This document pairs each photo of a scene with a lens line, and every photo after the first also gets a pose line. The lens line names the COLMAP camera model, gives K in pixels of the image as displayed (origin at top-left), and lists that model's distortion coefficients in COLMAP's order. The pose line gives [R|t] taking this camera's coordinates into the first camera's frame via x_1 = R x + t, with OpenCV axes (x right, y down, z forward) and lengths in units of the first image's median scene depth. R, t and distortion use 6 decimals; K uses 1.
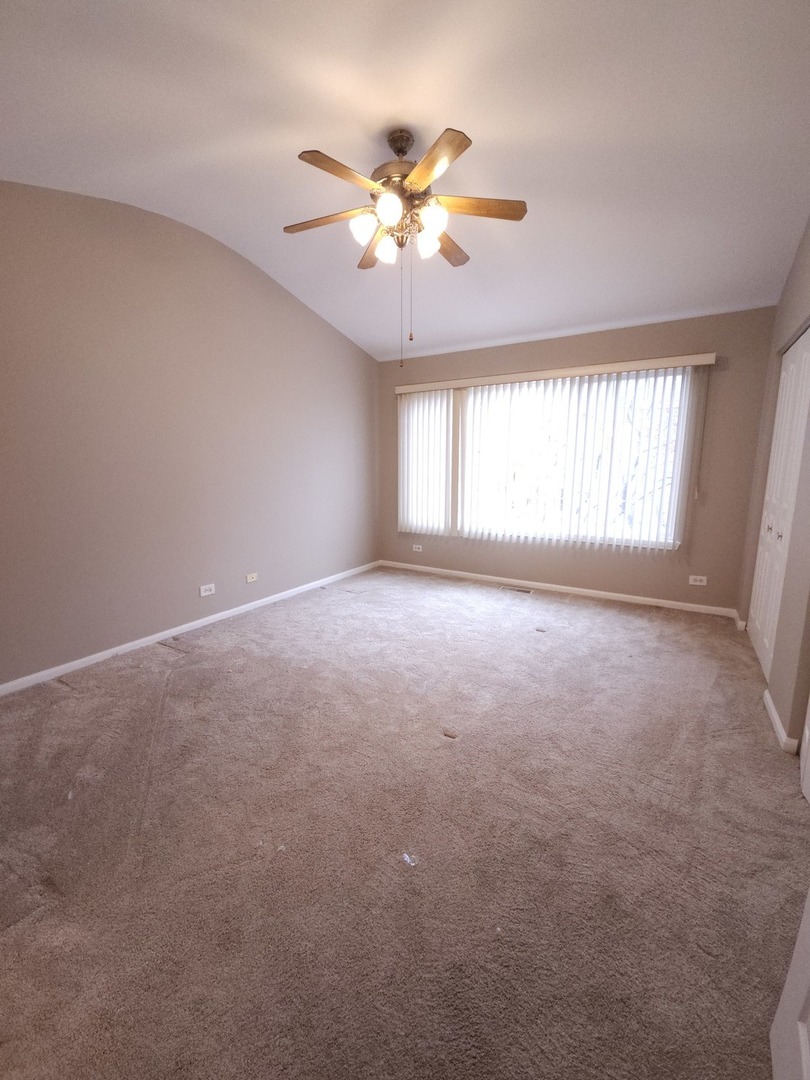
lens RADIAL K [[441.7, 0, 399.5], [0, 441.7, 538.0], [0, 0, 1]] dist [-0.005422, -0.002055]
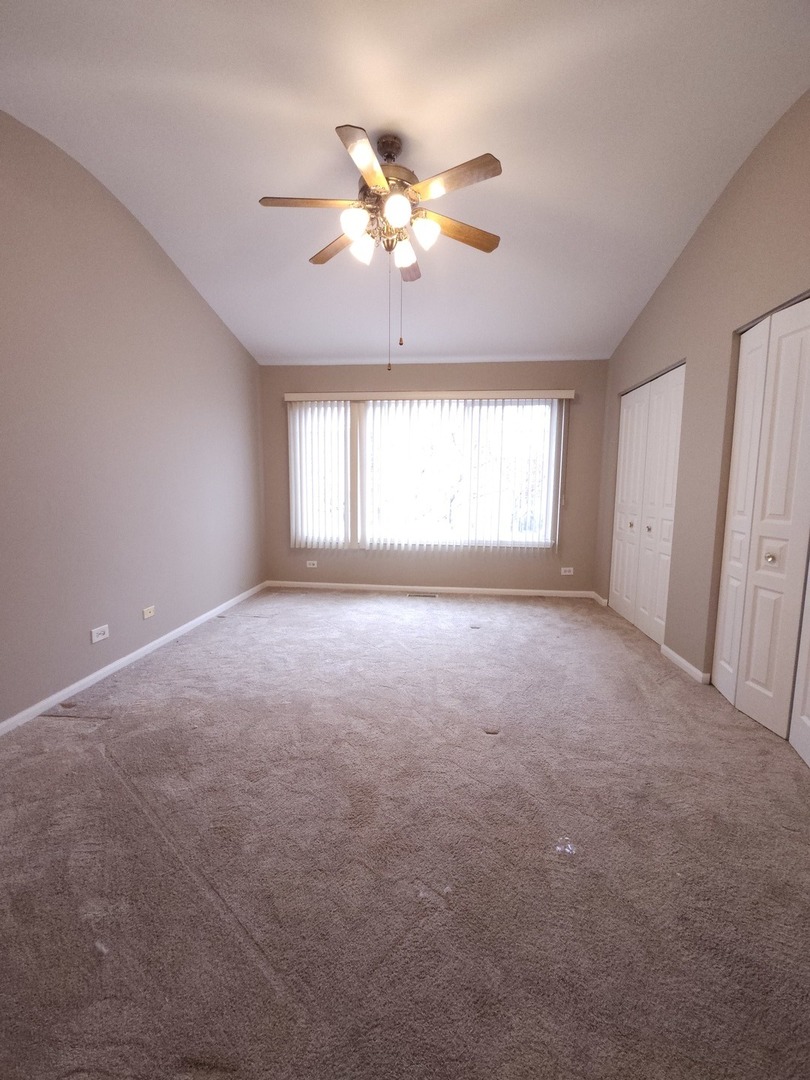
lens RADIAL K [[441.7, 0, 407.3], [0, 441.7, 538.2], [0, 0, 1]] dist [-0.005422, -0.002055]
pose [[0.898671, -0.046361, 0.436166, -0.328399], [0.063719, 0.997649, -0.025243, 0.008601], [-0.433970, 0.050477, 0.899512, 0.097560]]
